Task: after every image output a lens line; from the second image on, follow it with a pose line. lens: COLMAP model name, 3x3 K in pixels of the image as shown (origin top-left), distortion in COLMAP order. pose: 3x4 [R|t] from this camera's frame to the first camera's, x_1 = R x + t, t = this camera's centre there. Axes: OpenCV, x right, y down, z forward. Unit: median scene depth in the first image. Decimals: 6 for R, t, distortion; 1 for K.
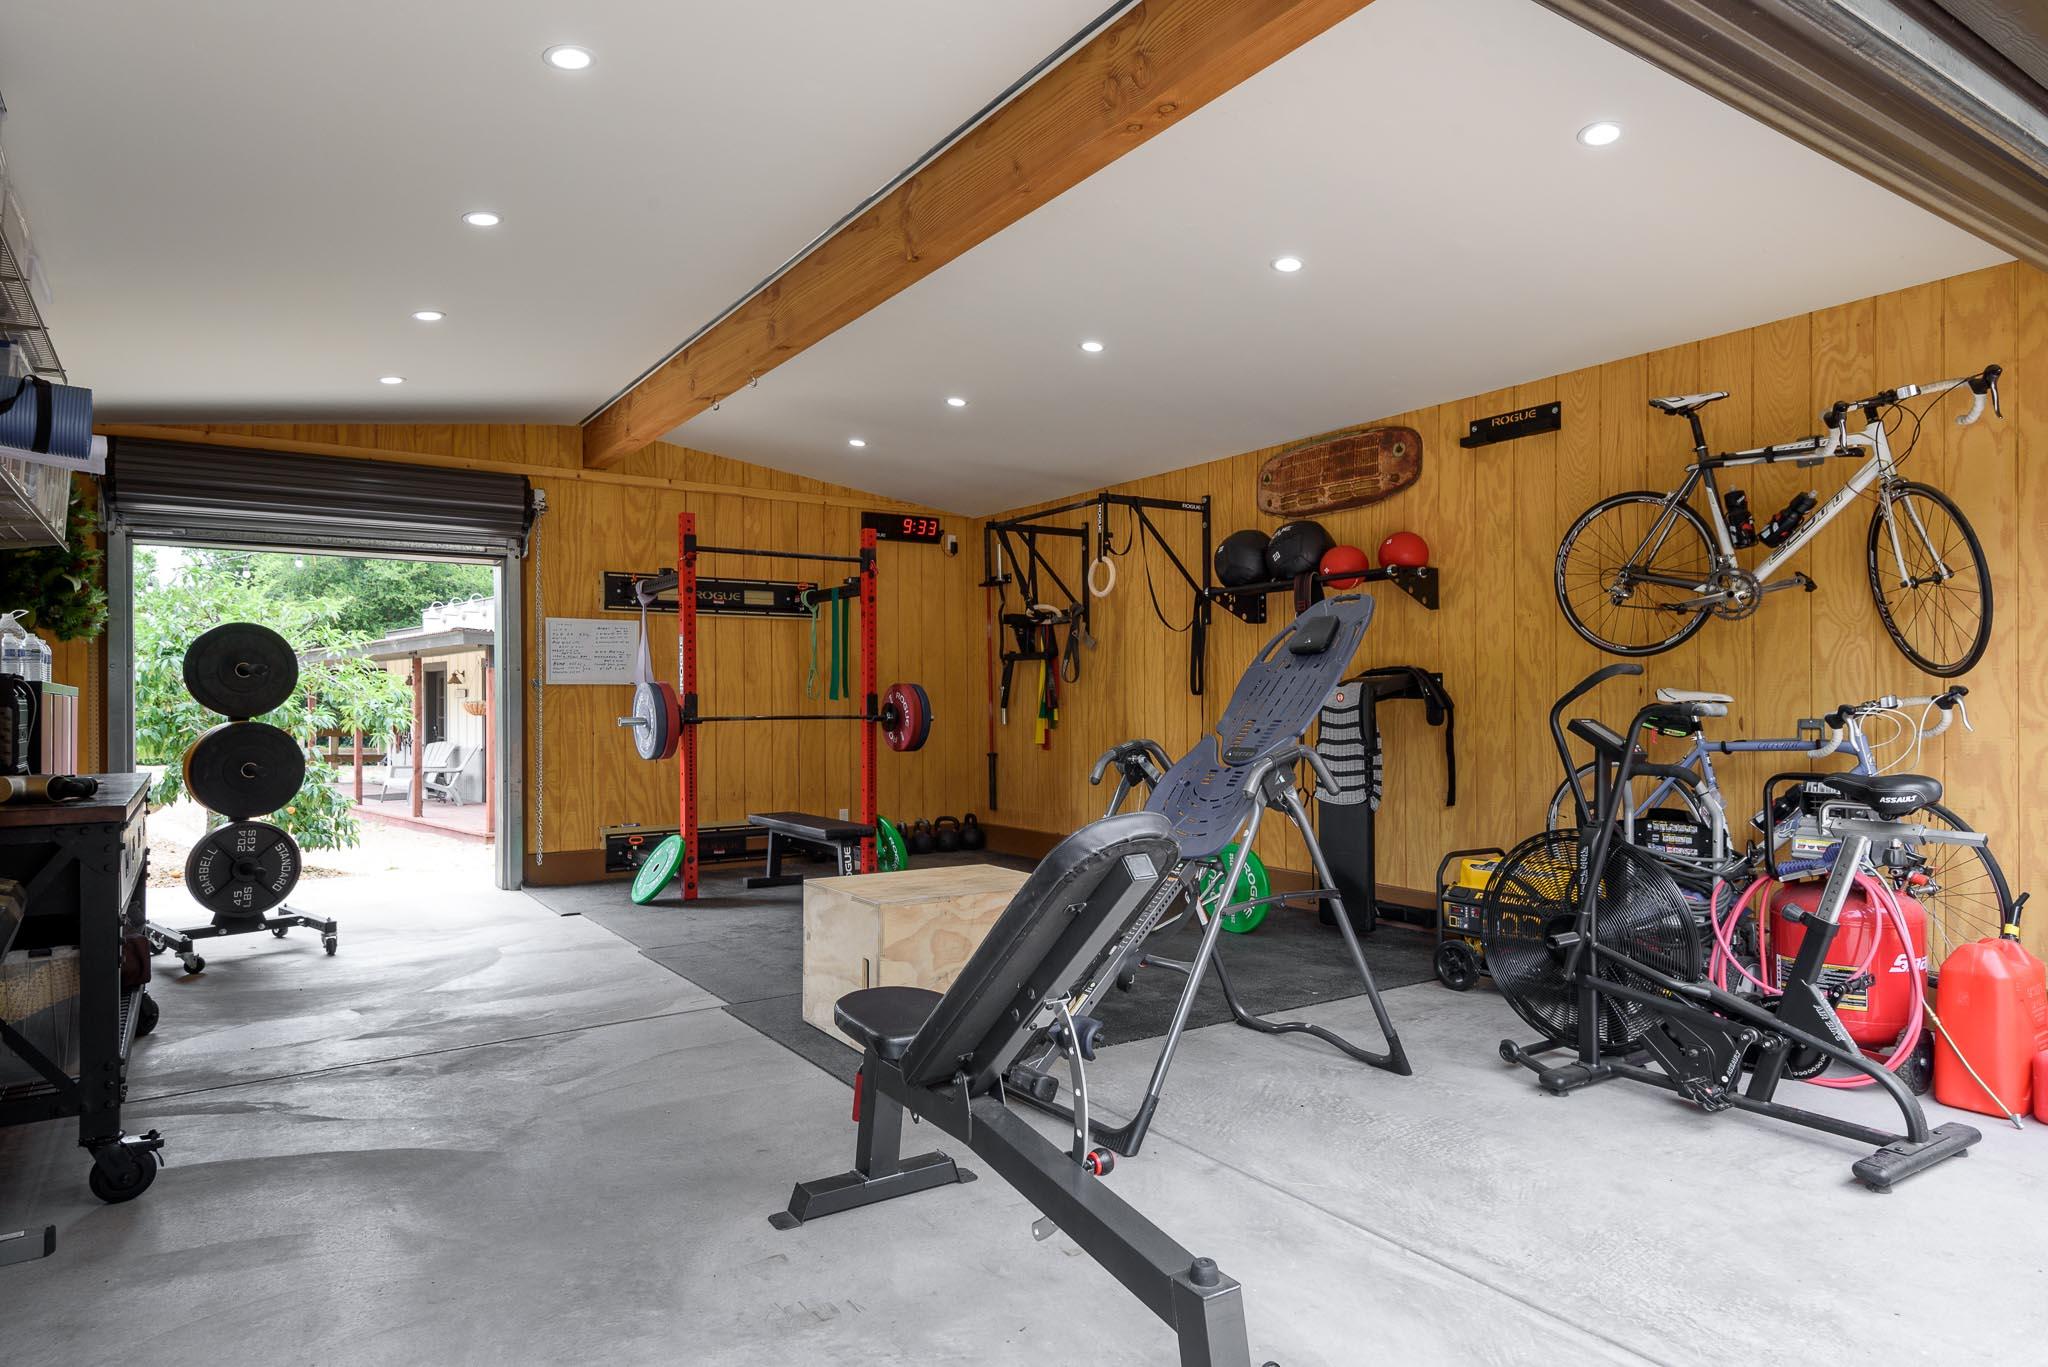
lens RADIAL K [[1206.0, 0, 1023.9], [0, 1206.0, 695.9], [0, 0, 1]] dist [0.005080, 0.001802]
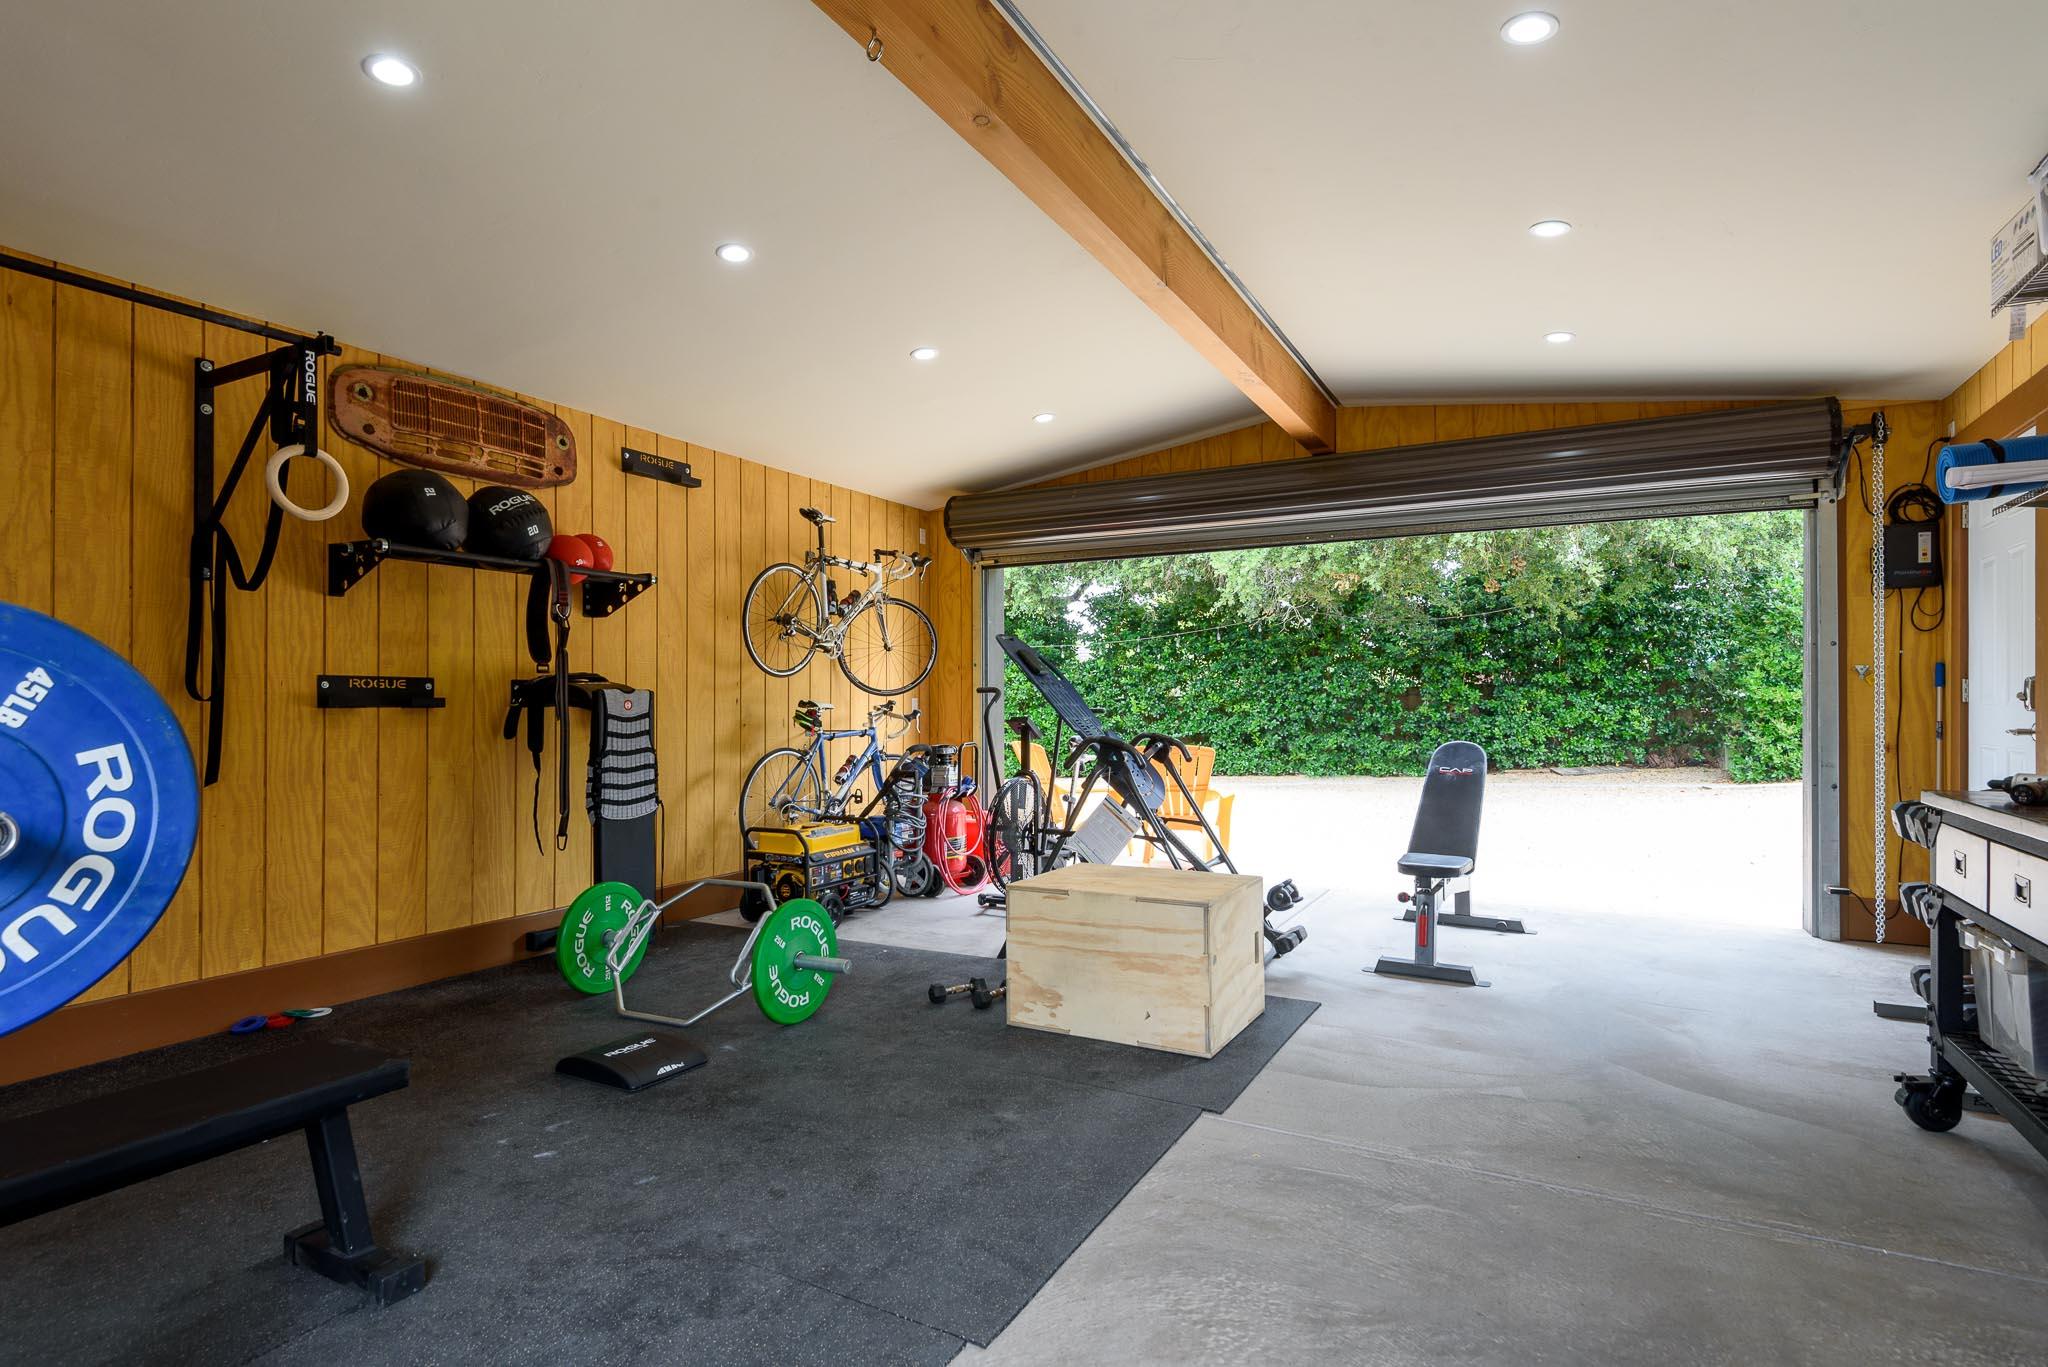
lens RADIAL K [[1055.2, 0, 1024.0], [0, 1055.2, 688.4], [0, 0, 1]] dist [-0.001000, -0.000807]
pose [[-0.477557, 0.019142, 0.878392, -0.627269], [0.001560, 0.999780, -0.020939, 0.006276], [-0.878600, -0.008629, -0.477481, 1.156995]]
